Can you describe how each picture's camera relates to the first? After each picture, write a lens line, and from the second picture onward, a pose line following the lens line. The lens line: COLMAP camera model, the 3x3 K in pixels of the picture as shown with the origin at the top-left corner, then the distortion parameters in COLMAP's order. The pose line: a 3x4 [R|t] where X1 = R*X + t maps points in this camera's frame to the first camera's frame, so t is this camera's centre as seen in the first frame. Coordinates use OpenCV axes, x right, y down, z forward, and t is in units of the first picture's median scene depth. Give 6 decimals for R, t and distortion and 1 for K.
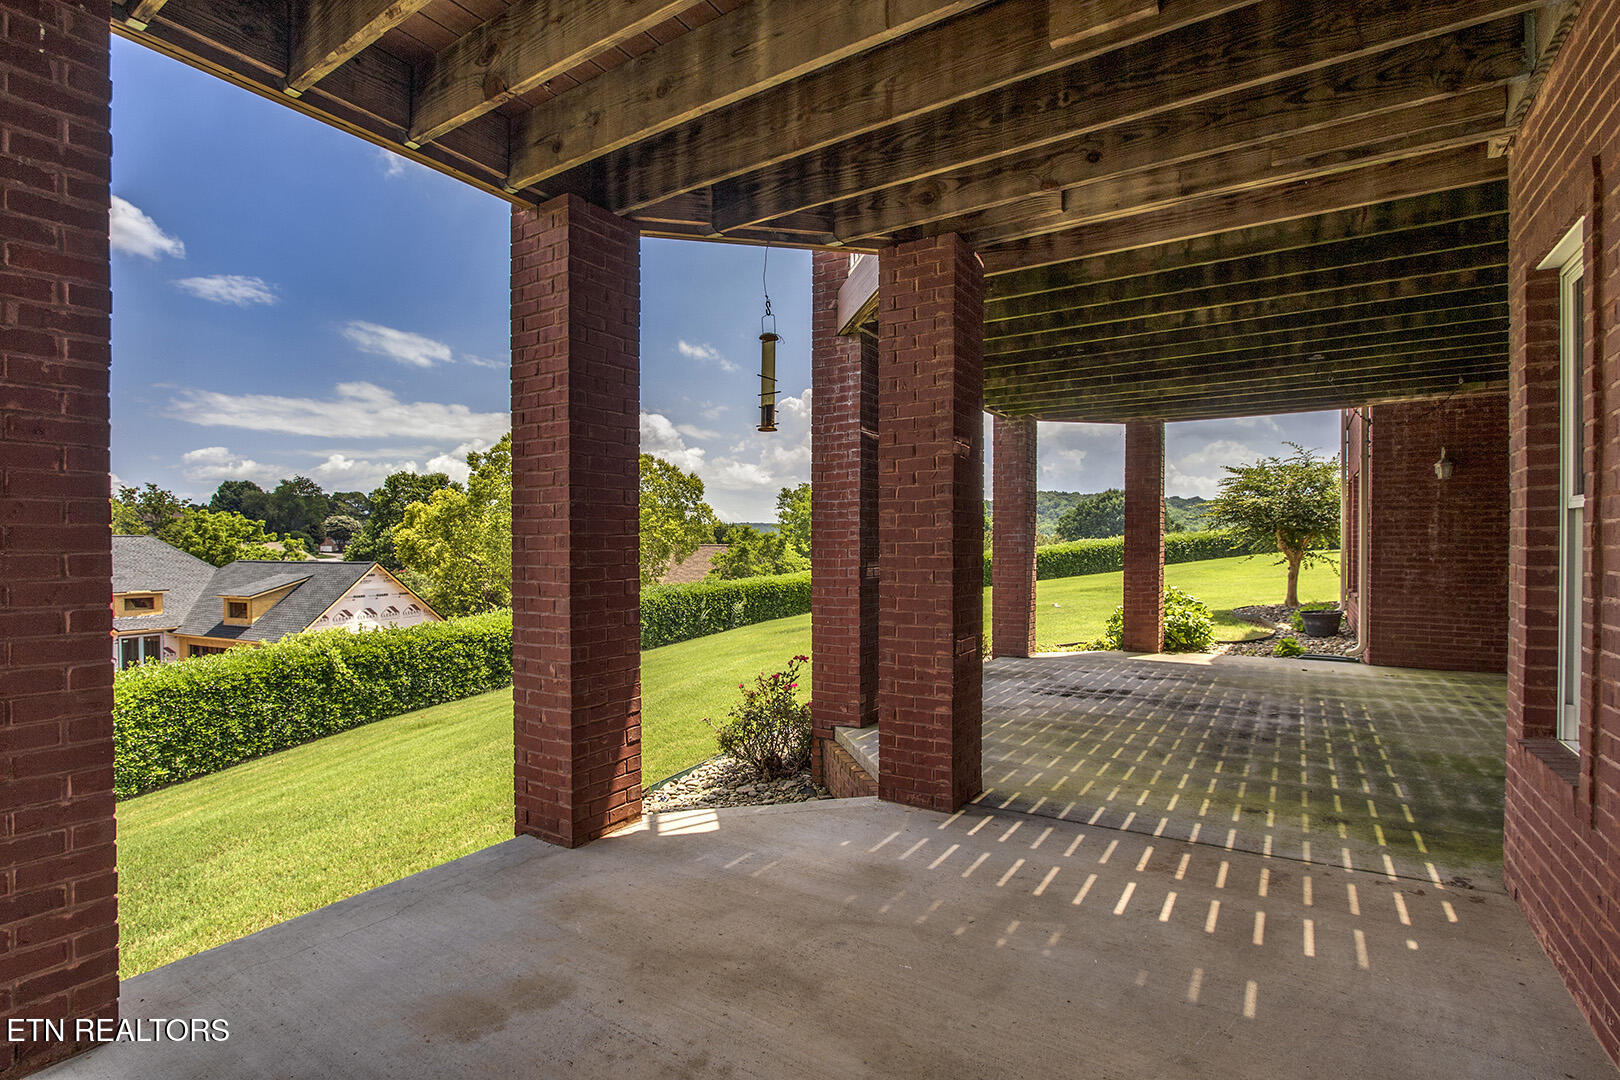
lens RADIAL K [[753.9, 0, 810.5], [0, 753.9, 544.9], [0, 0, 1]] dist [-0.022449, 0.001854]
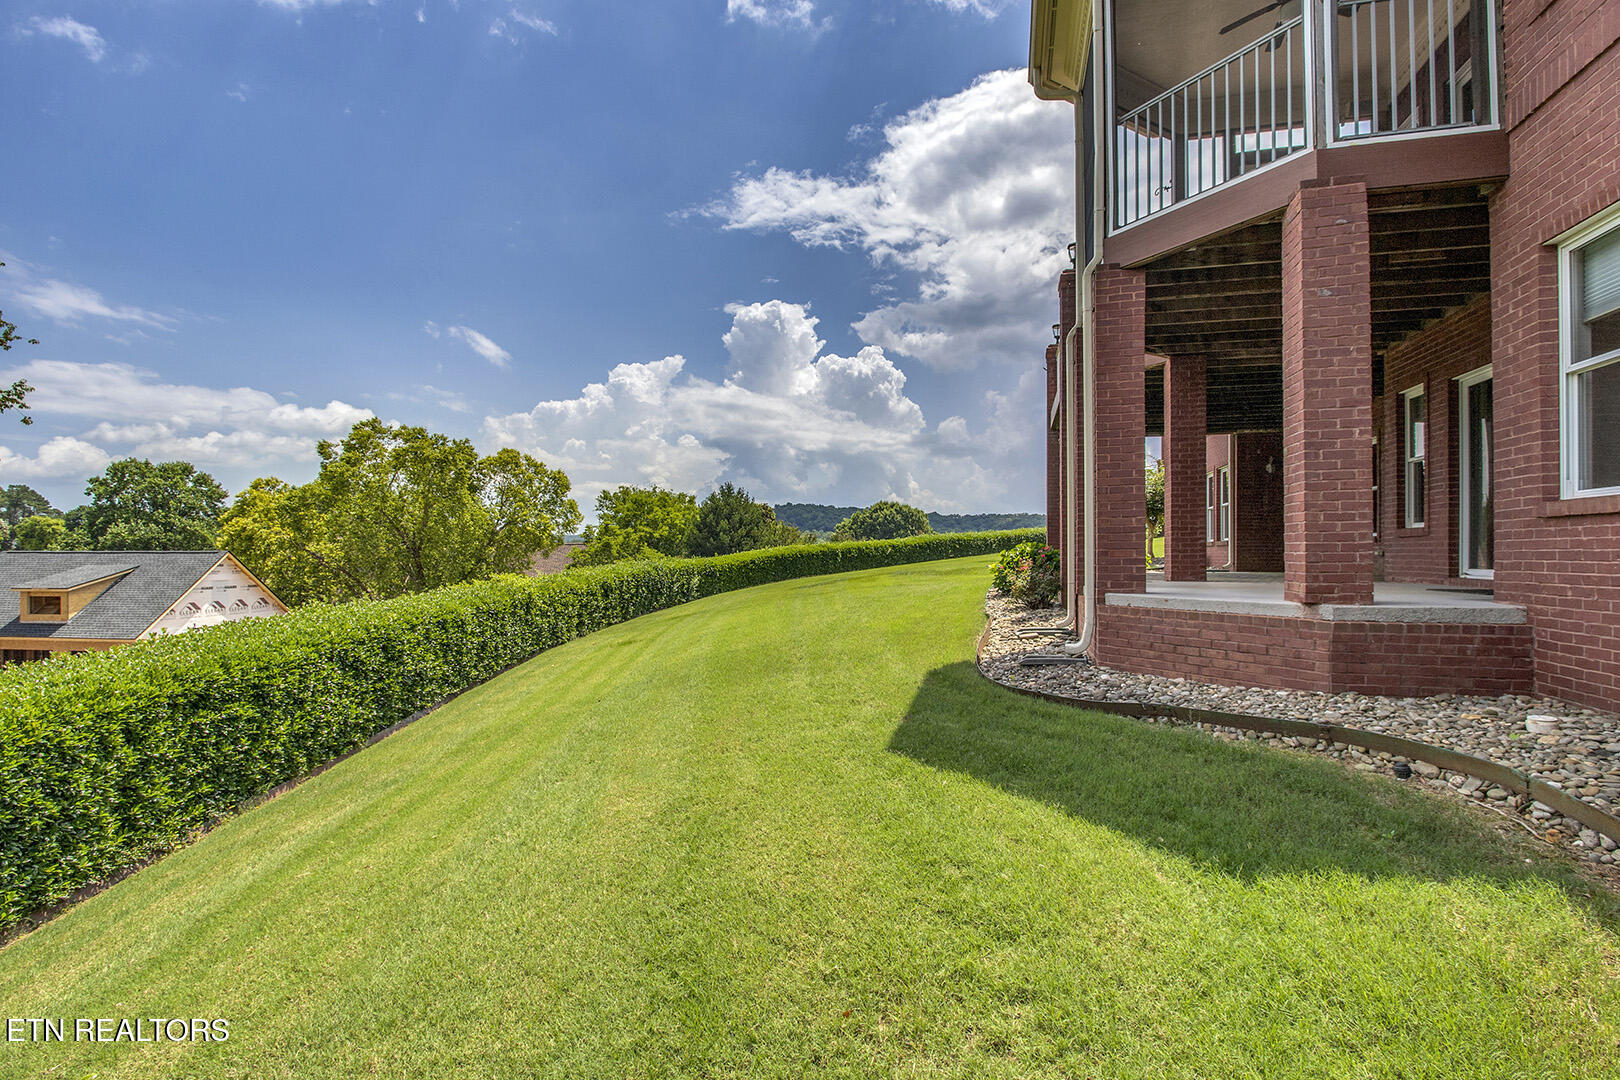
lens RADIAL K [[753.9, 0, 804.1], [0, 753.9, 546.1], [0, 0, 1]] dist [-0.022449, 0.001854]
pose [[0.946228, 0.007442, 0.323415, -0.210366], [-0.002572, 0.999877, -0.015483, 0.030040], [-0.323490, 0.013819, 0.946131, -0.101794]]
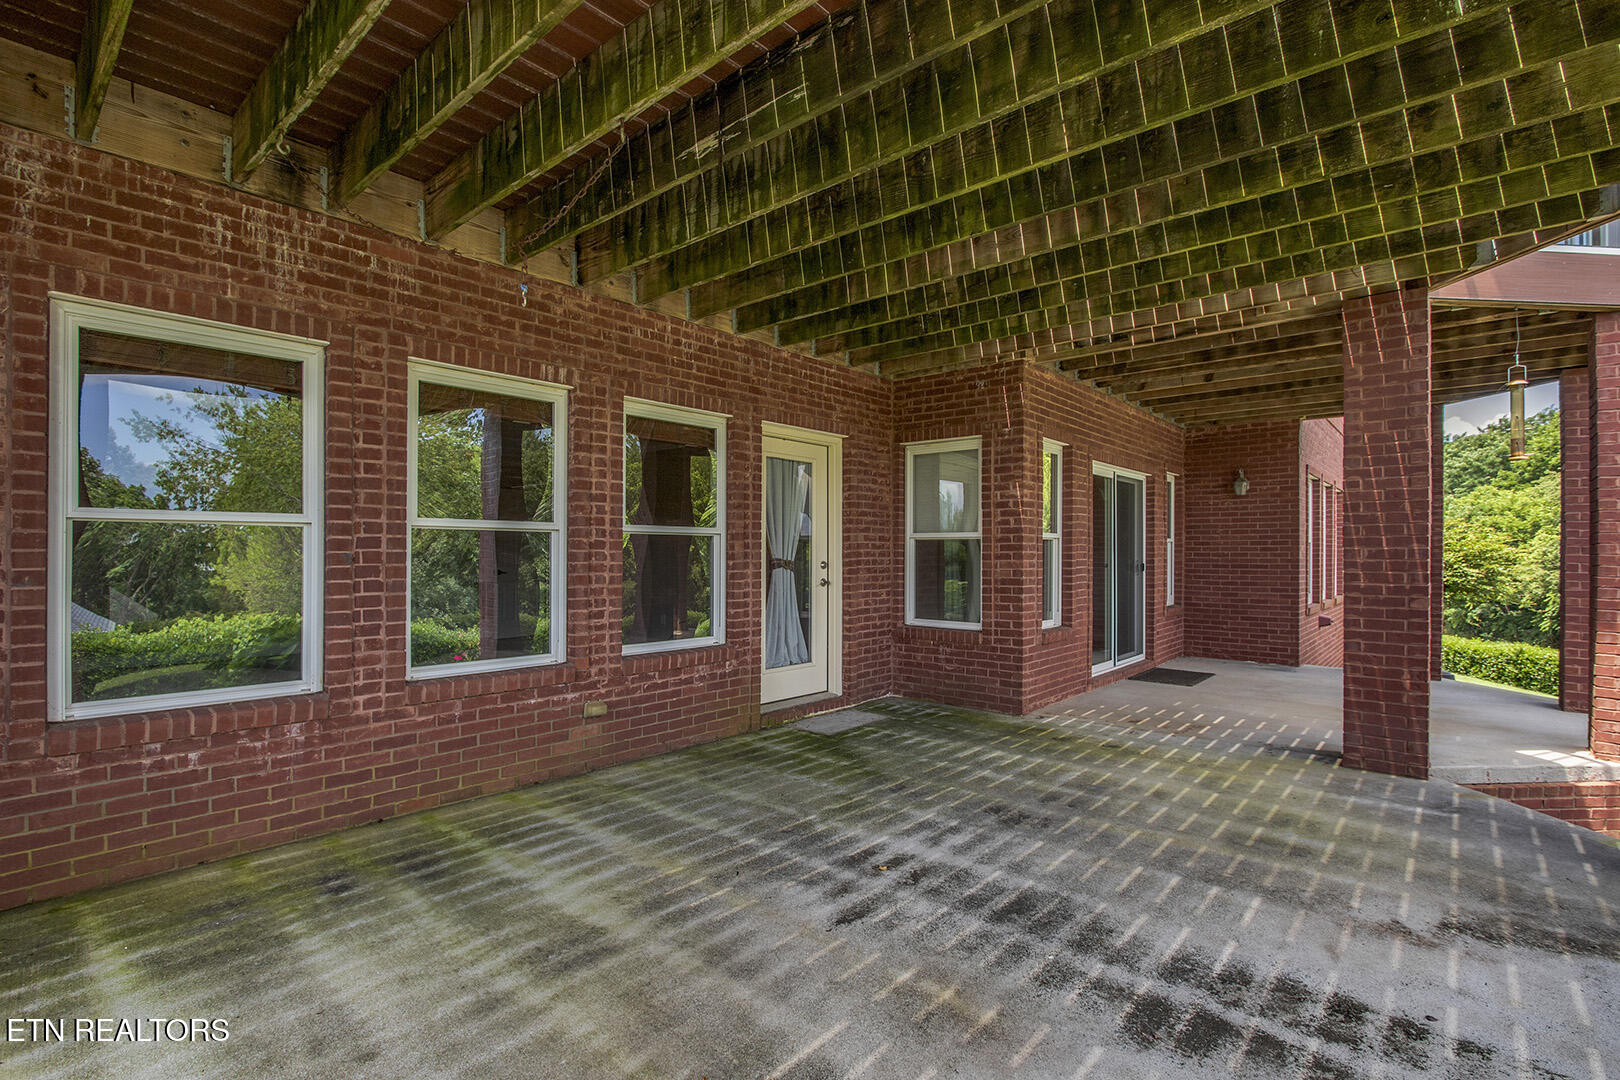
lens RADIAL K [[753.9, 0, 817.2], [0, 753.9, 547.7], [0, 0, 1]] dist [-0.022449, 0.001854]
pose [[-0.990359, 0.001151, 0.138522, 0.364899], [0.001589, 0.999994, 0.003052, -0.003446], [-0.138518, 0.003243, -0.990355, 0.944805]]
